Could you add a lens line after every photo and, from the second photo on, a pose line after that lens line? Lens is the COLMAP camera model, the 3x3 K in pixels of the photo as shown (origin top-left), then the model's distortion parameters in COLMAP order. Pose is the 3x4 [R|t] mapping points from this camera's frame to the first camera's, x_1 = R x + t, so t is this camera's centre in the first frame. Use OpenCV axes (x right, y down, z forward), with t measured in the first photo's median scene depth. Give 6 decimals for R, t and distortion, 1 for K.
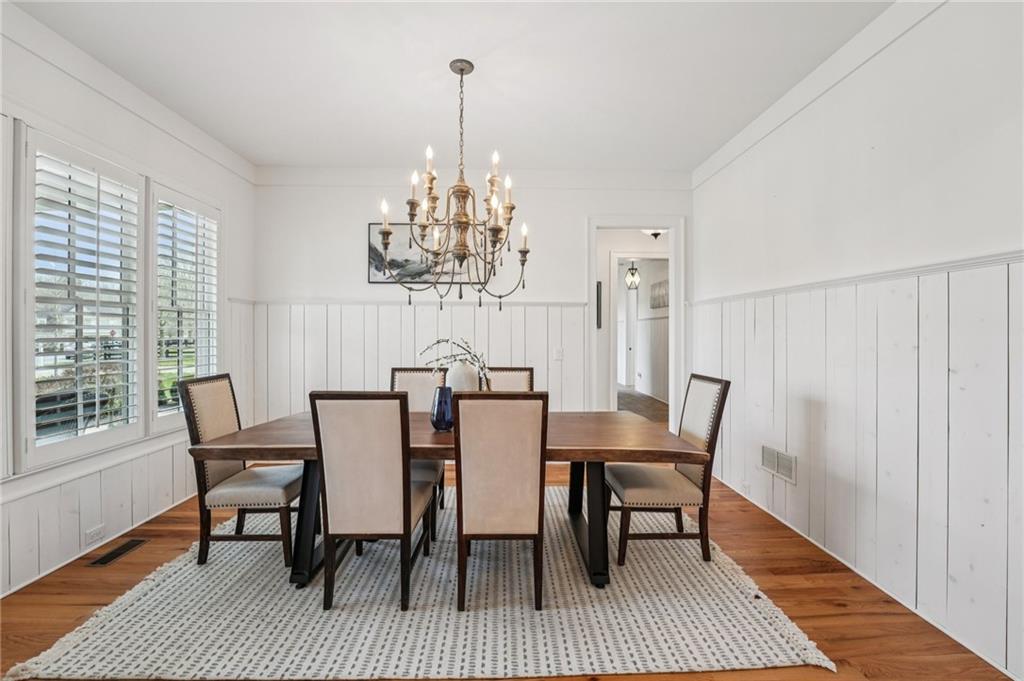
lens RADIAL K [[431.7, 0, 510.6], [0, 431.7, 337.3], [0, 0, 1]] dist [-0.014293, 0.000237]
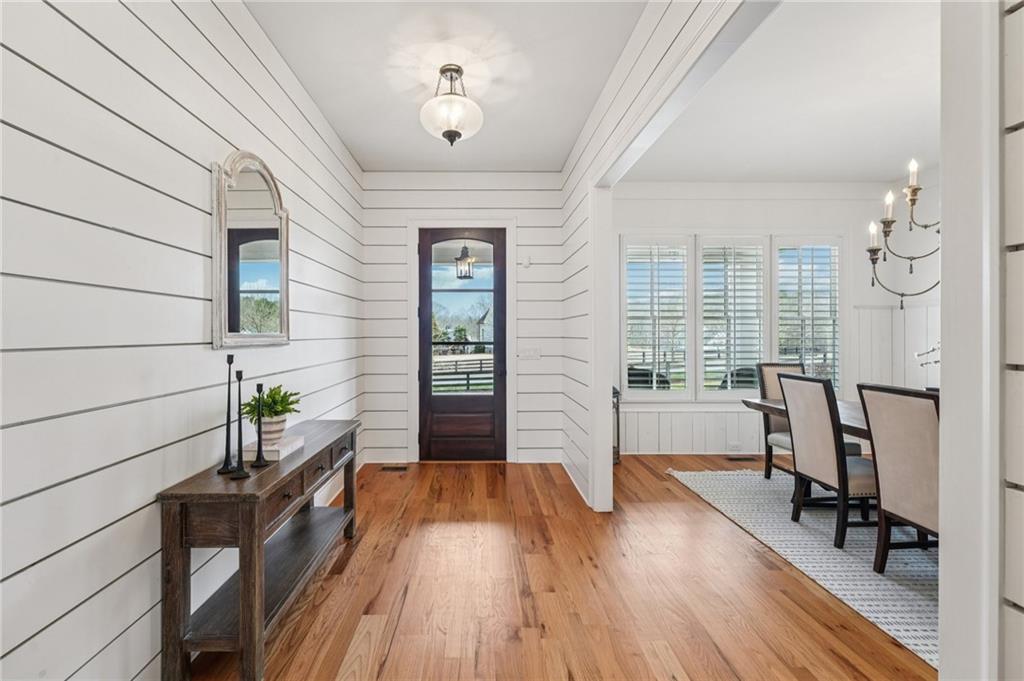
lens RADIAL K [[416.7, 0, 473.6], [0, 416.7, 334.0], [0, 0, 1]] dist [-0.022019, 0.001900]
pose [[-0.031283, -0.000428, -0.999510, 0.843808], [-0.010408, 0.999946, -0.000102, 0.000053], [0.999456, 0.010400, -0.031286, -0.056854]]
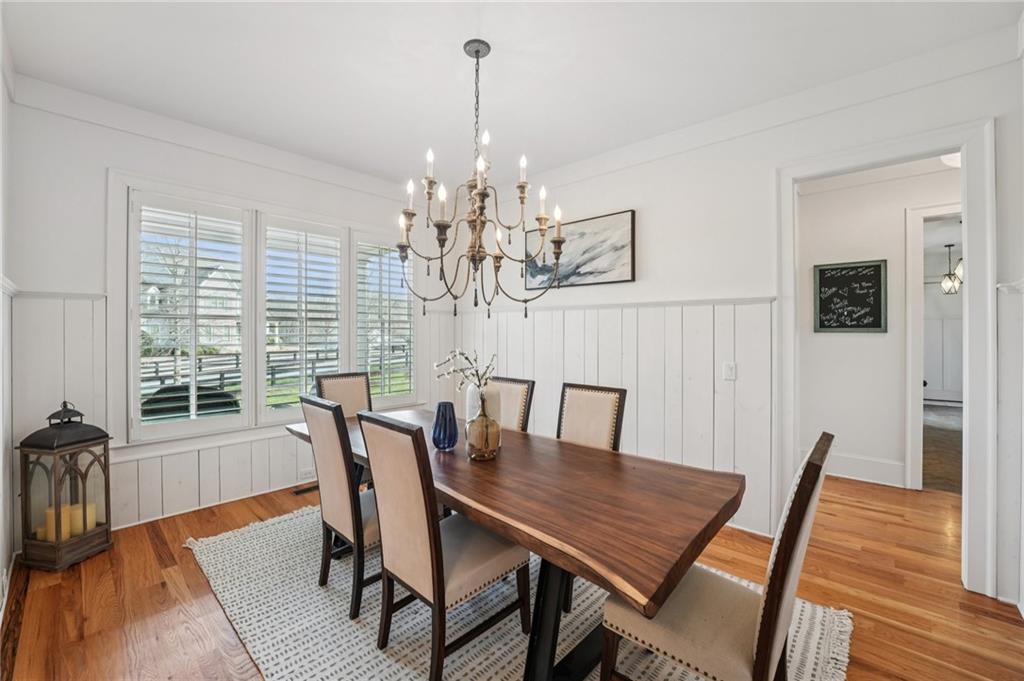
lens RADIAL K [[416.7, 0, 503.7], [0, 416.7, 334.1], [0, 0, 1]] dist [-0.022019, 0.001900]
pose [[0.716832, 0.002419, -0.697242, 0.566873], [-0.008976, 0.999943, -0.005759, -0.027865], [0.697188, 0.010387, 0.716813, 0.449947]]
